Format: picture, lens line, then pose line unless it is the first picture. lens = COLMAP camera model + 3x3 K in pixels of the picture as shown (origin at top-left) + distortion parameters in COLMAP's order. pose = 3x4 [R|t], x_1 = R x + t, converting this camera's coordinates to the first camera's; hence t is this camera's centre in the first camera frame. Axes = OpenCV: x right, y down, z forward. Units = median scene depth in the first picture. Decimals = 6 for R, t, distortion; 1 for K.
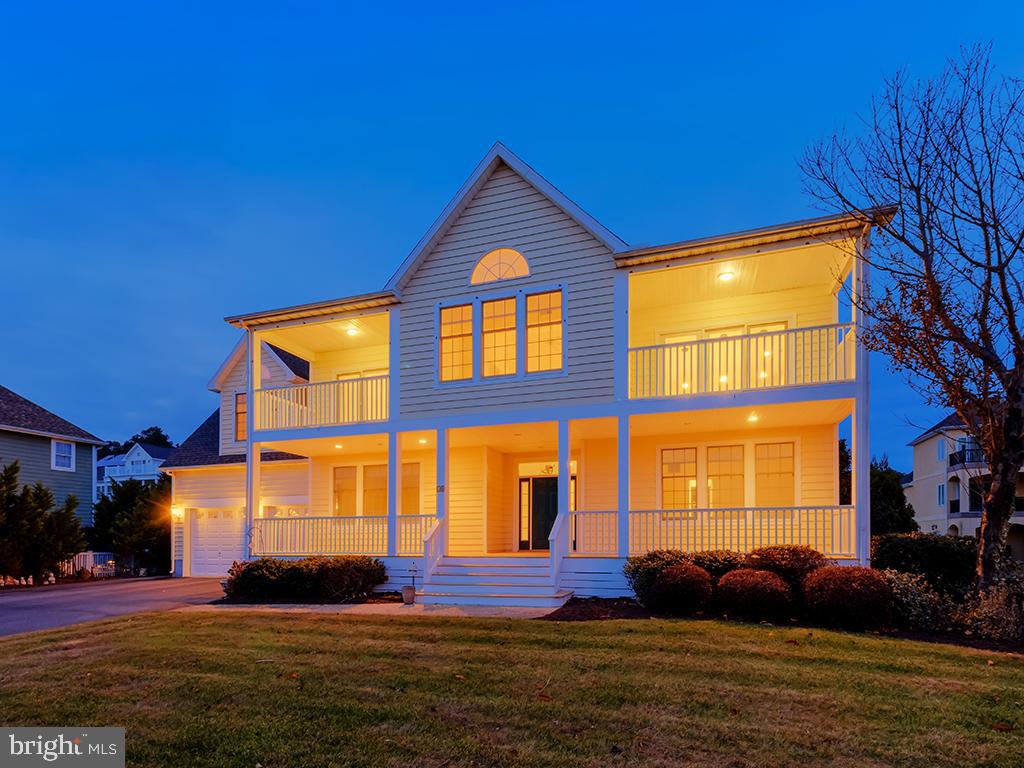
lens RADIAL K [[552.1, 0, 510.9], [0, 552.1, 419.8], [0, 0, 1]] dist [0.006420, 0.000706]
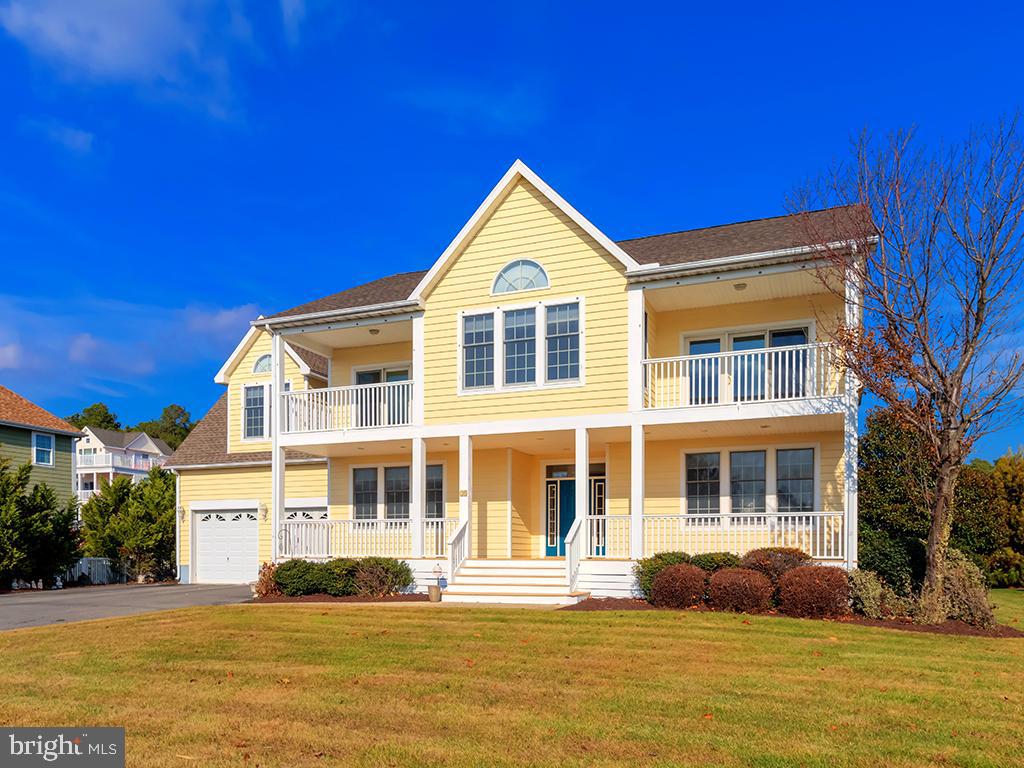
lens RADIAL K [[772.6, 0, 513.1], [0, 772.6, 411.2], [0, 0, 1]] dist [0.000644, 0.000183]
pose [[0.997965, -0.003252, -0.063674, 0.061130], [0.005194, 0.999525, 0.030366, -0.076282], [0.063545, -0.030635, 0.997509, -0.451813]]
